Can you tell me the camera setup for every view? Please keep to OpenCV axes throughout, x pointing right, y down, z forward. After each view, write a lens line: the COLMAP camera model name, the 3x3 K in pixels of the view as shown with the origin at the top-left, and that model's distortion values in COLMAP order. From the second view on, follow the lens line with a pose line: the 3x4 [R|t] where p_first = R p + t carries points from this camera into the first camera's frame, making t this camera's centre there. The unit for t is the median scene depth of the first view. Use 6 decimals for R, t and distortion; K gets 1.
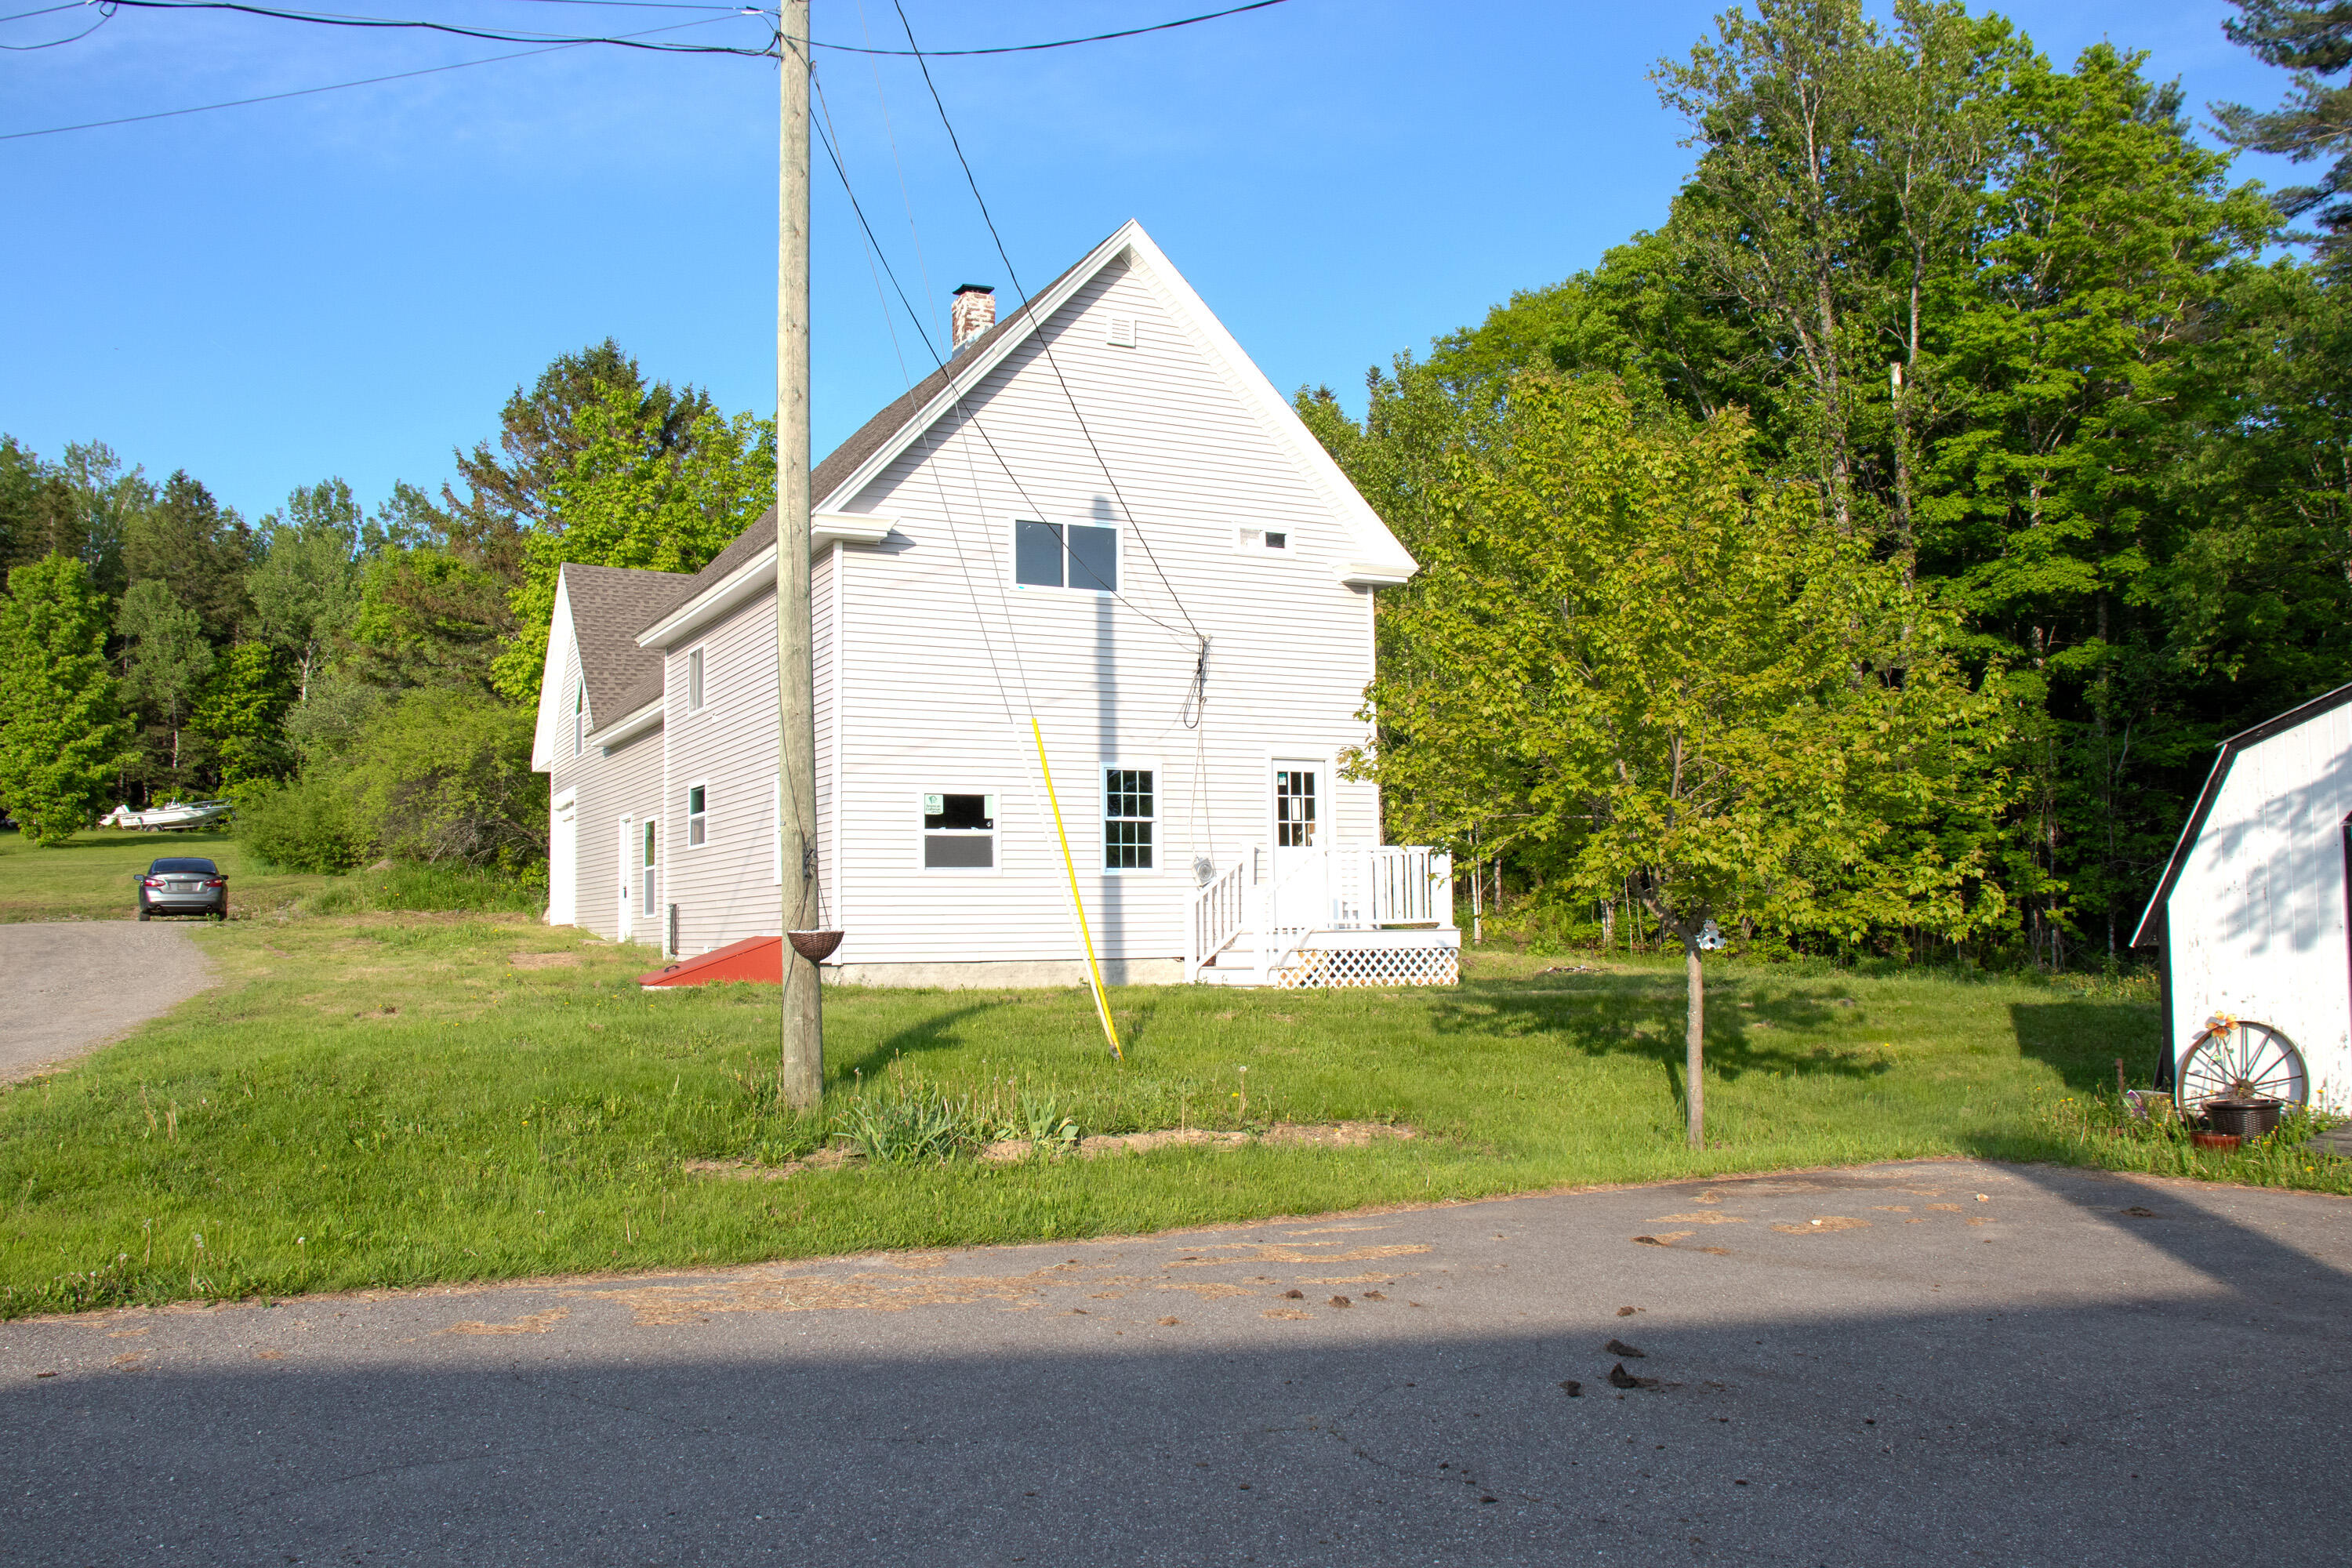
lens RADIAL K [[1935.0, 0, 1168.5], [0, 1935.0, 793.2], [0, 0, 1]] dist [-0.181344, 0.163182]
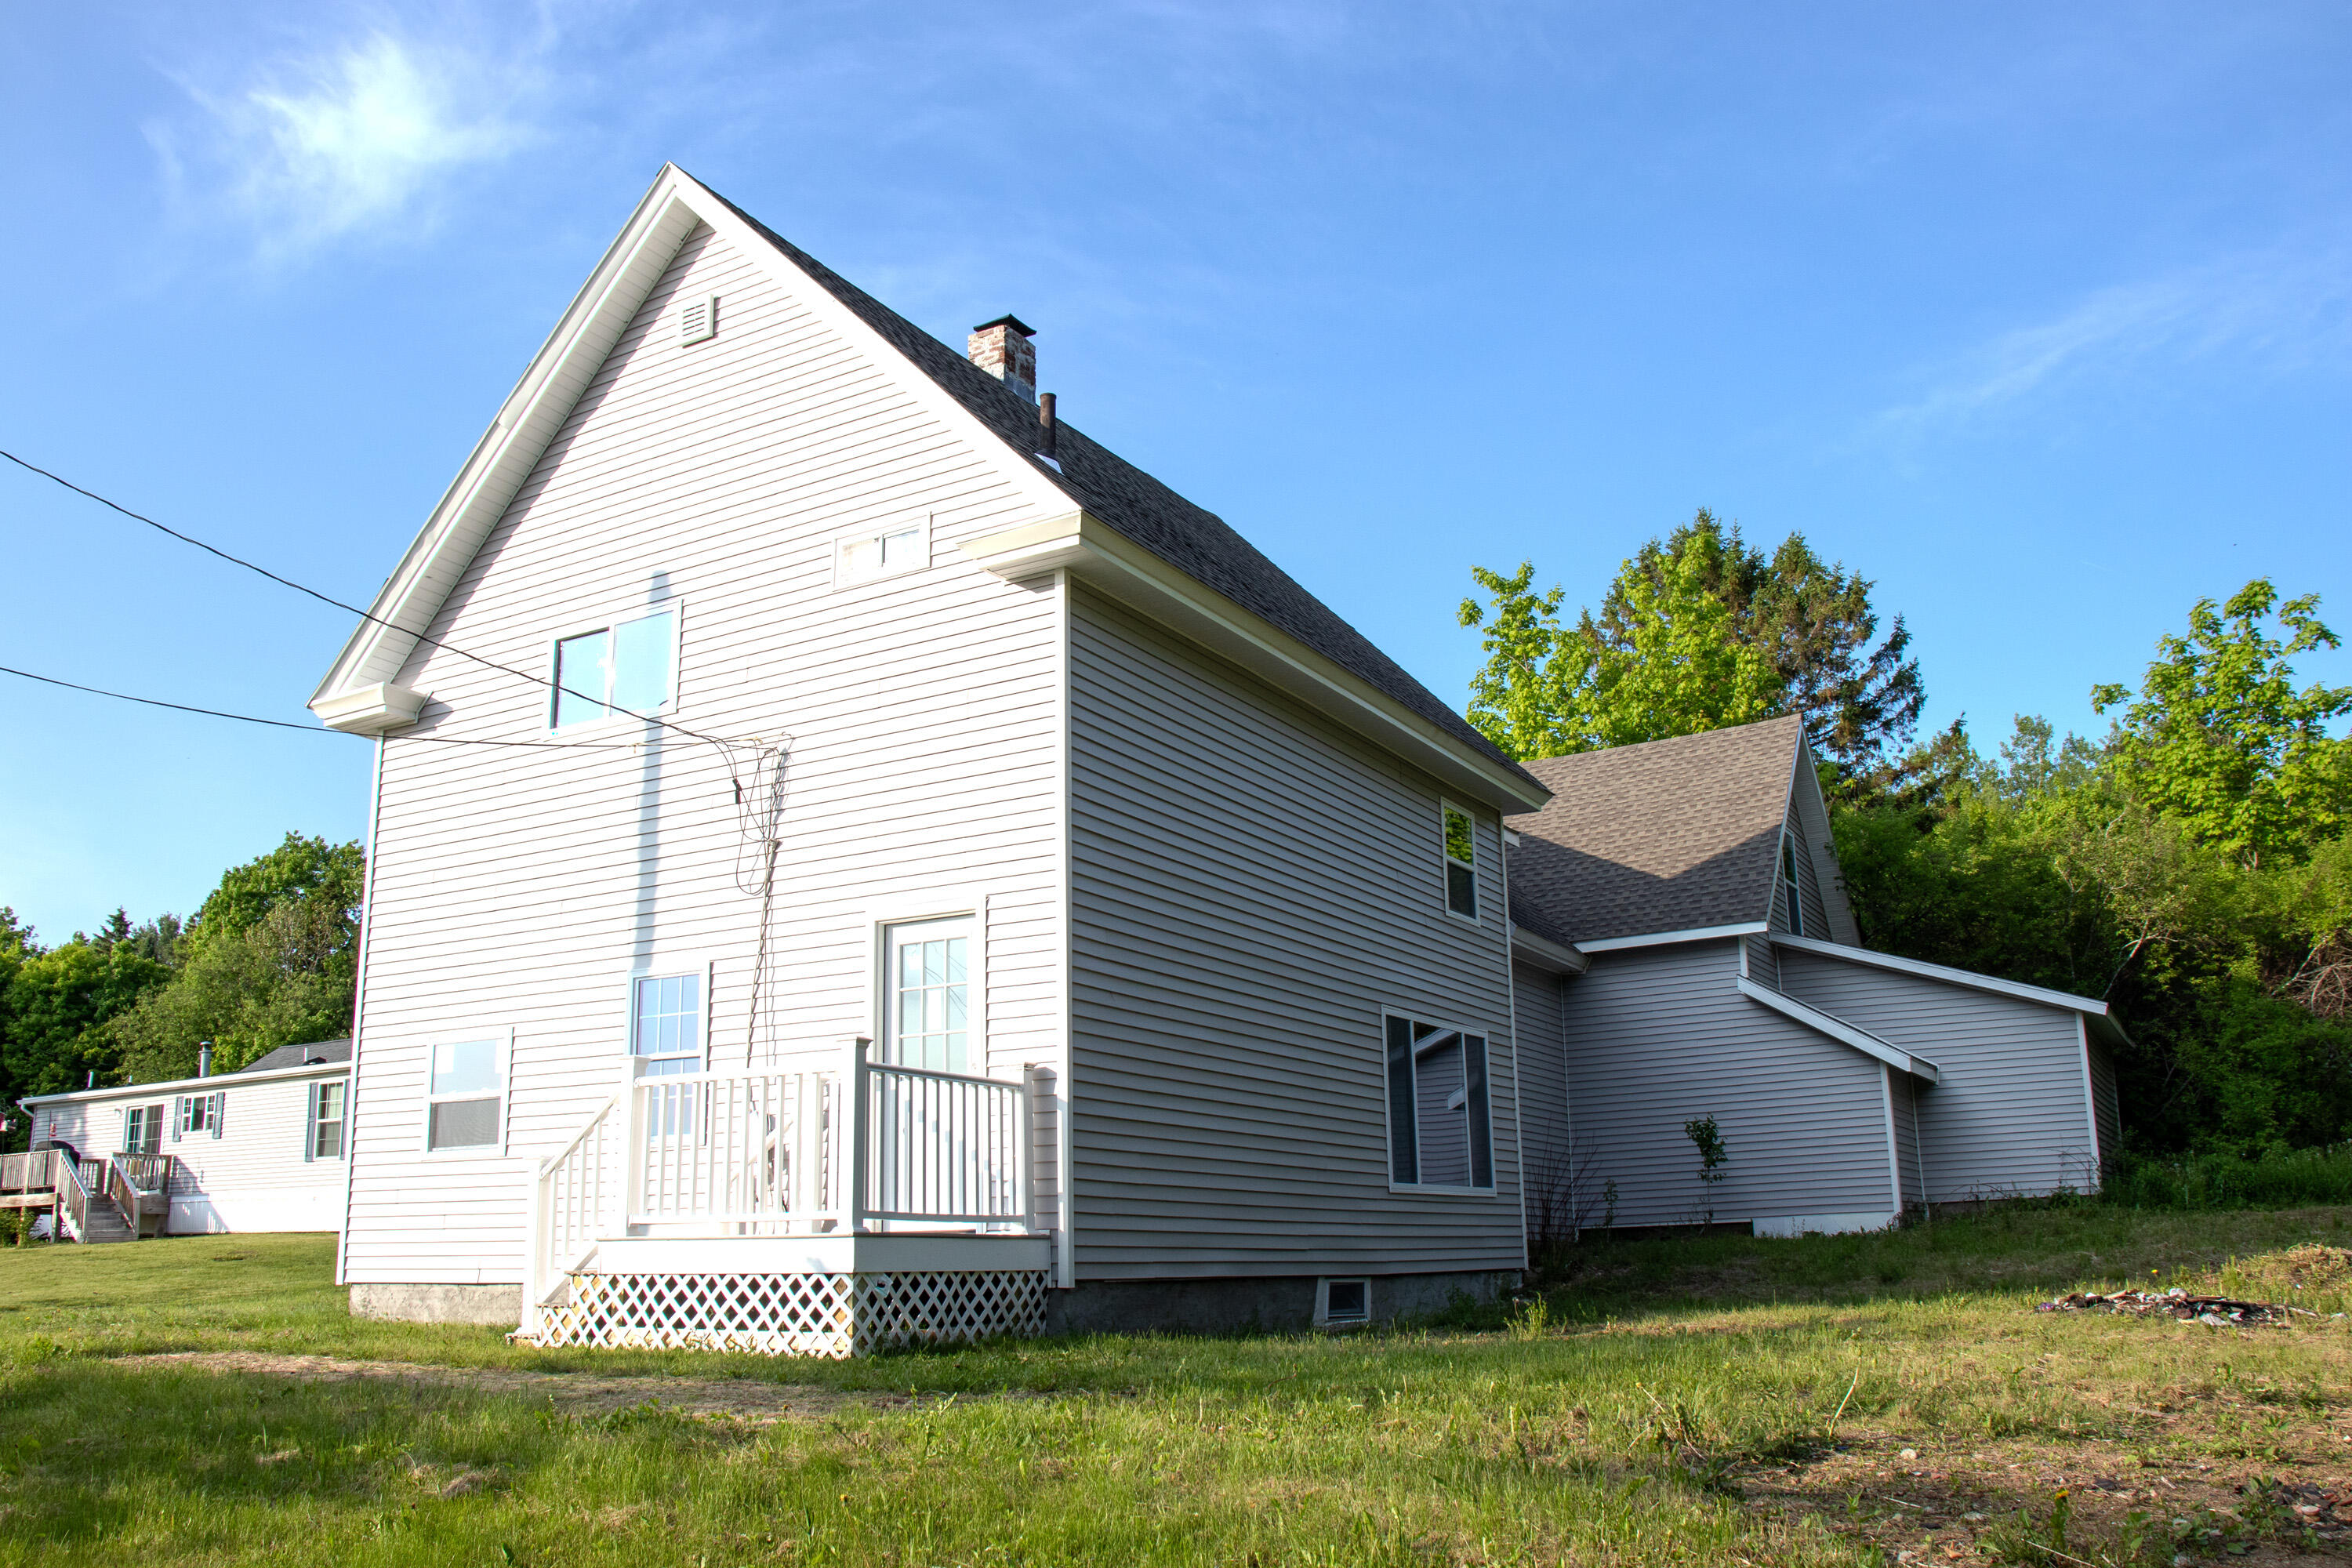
lens RADIAL K [[1935.0, 0, 1168.5], [0, 1935.0, 793.2], [0, 0, 1]] dist [-0.181344, 0.163182]
pose [[0.543039, -0.198983, -0.815791, 0.578592], [0.078327, 0.979285, -0.186722, 0.057418], [0.836047, 0.037498, 0.547376, 0.791566]]
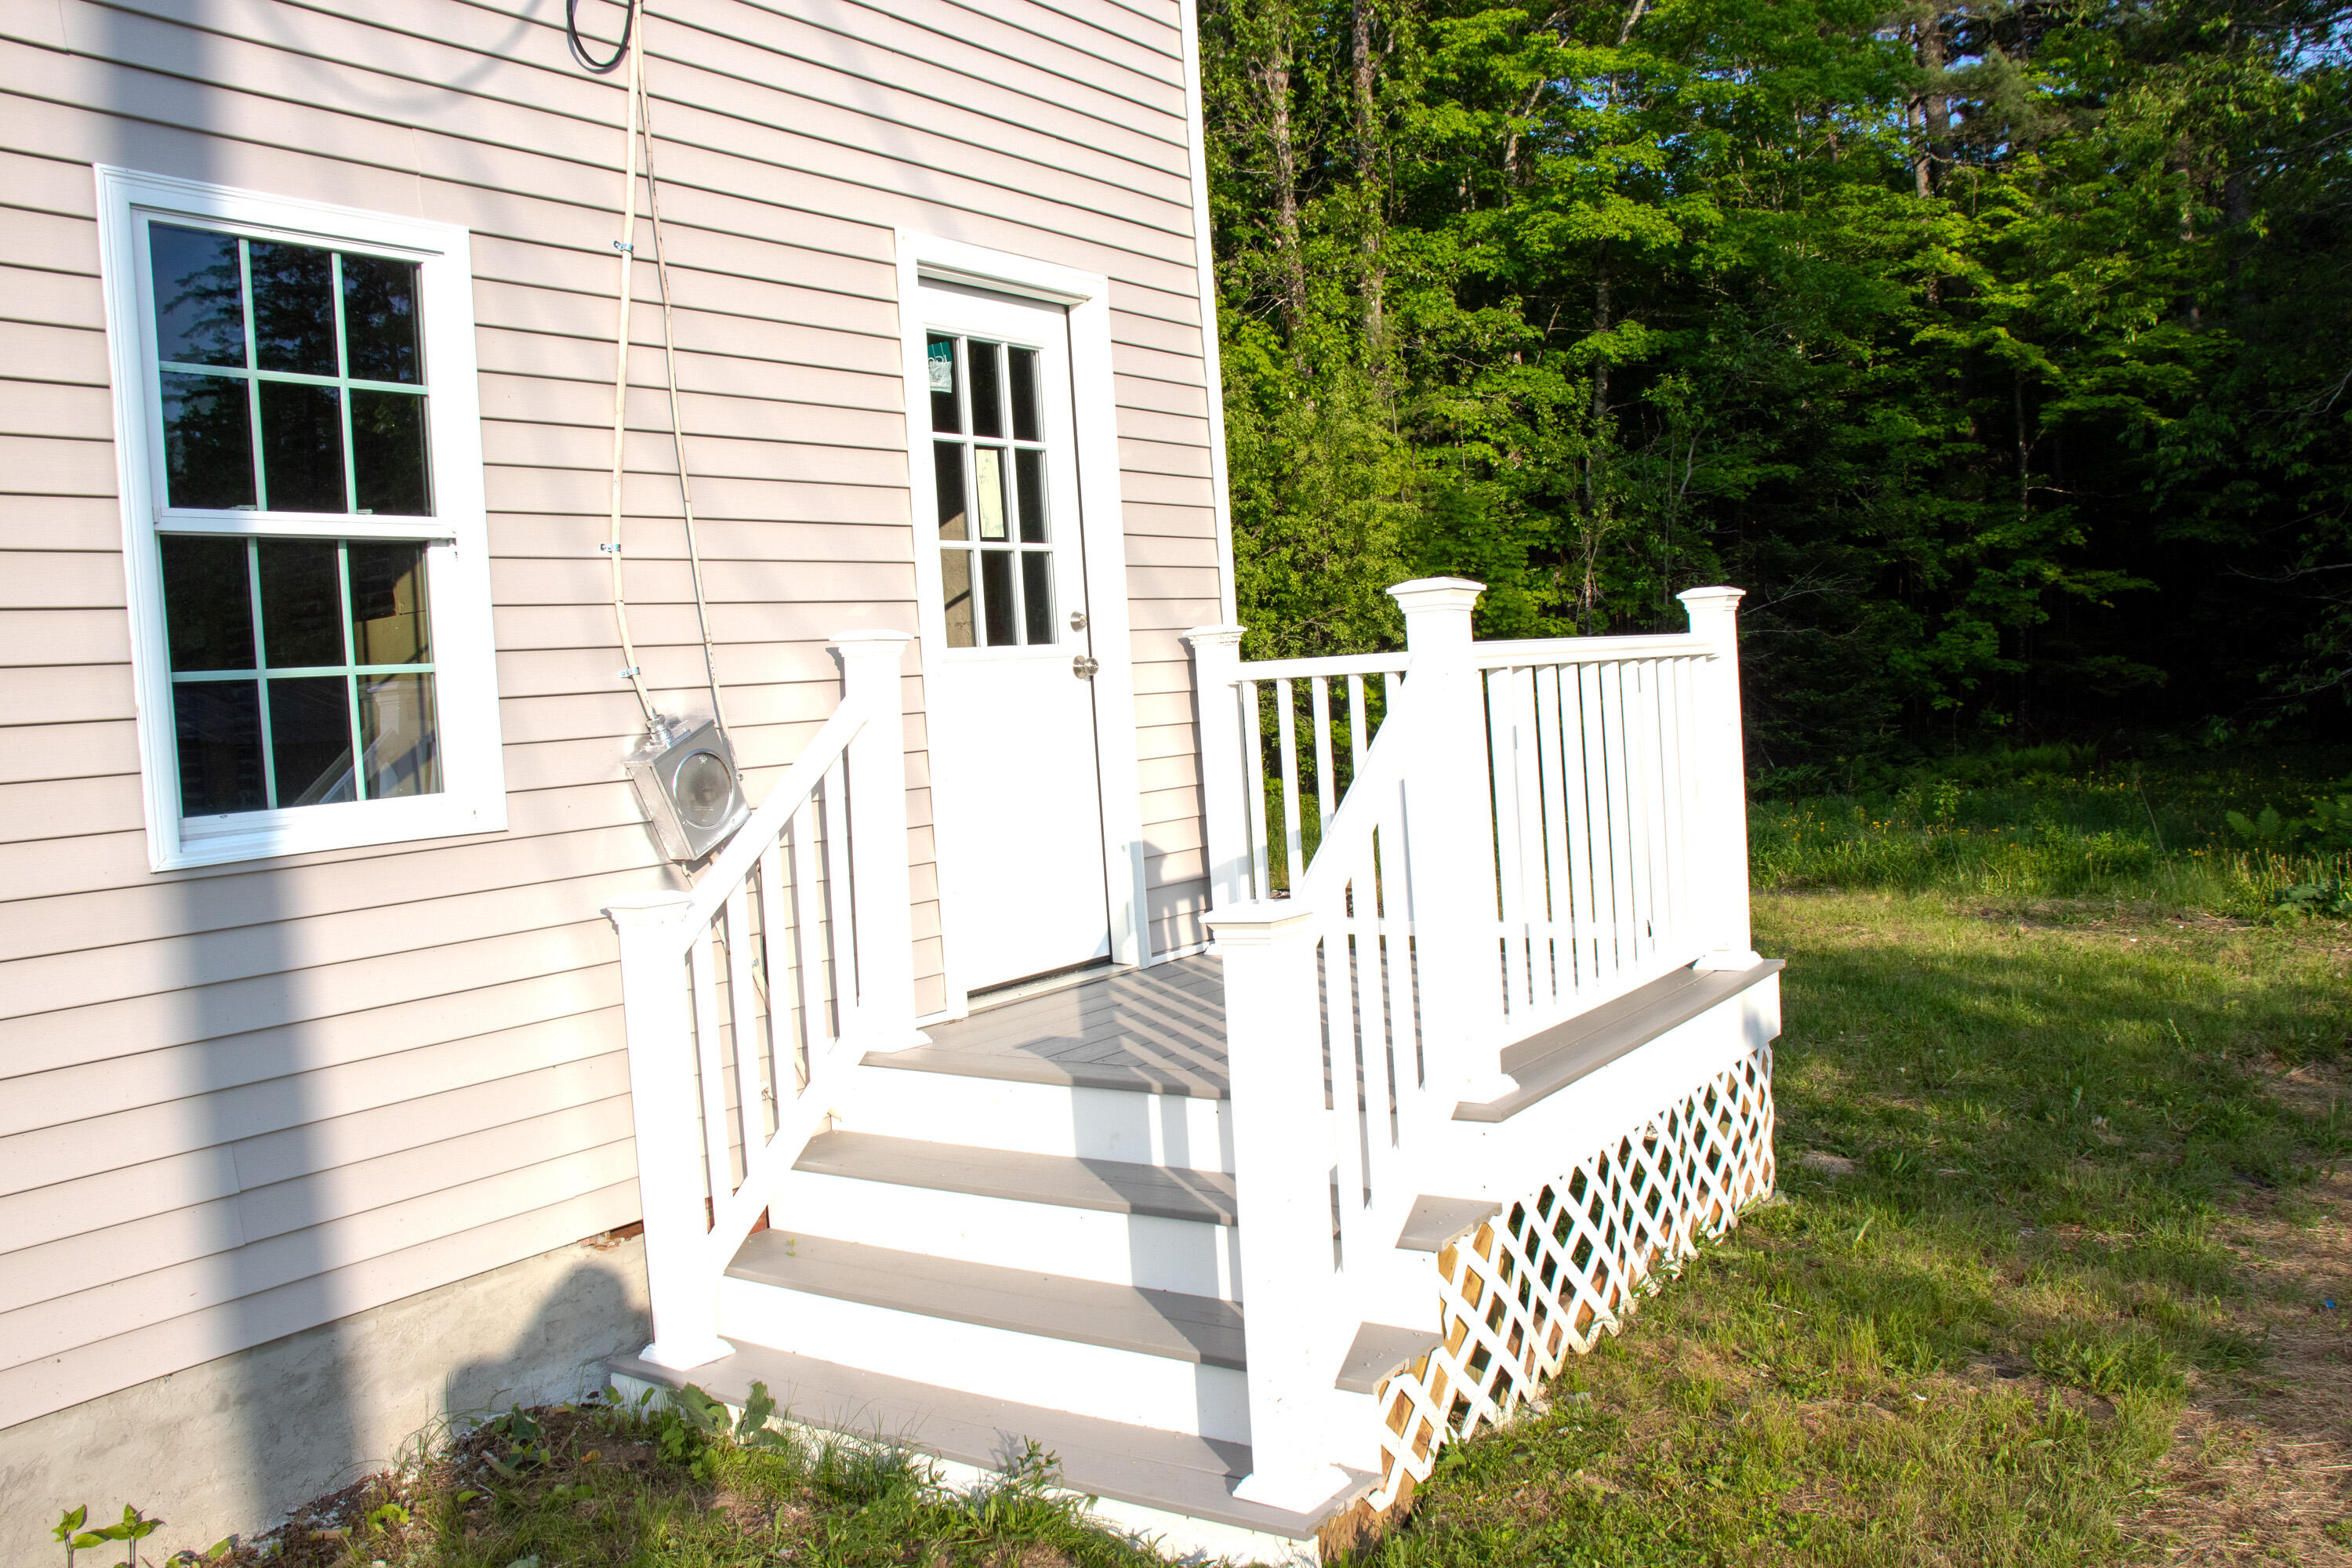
lens RADIAL K [[1935.0, 0, 1168.5], [0, 1935.0, 793.2], [0, 0, 1]] dist [-0.181344, 0.163182]
pose [[0.879136, -0.064366, 0.472204, -0.032837], [0.009378, 0.992982, 0.117893, 0.018314], [-0.476478, -0.099216, 0.873570, 0.807998]]
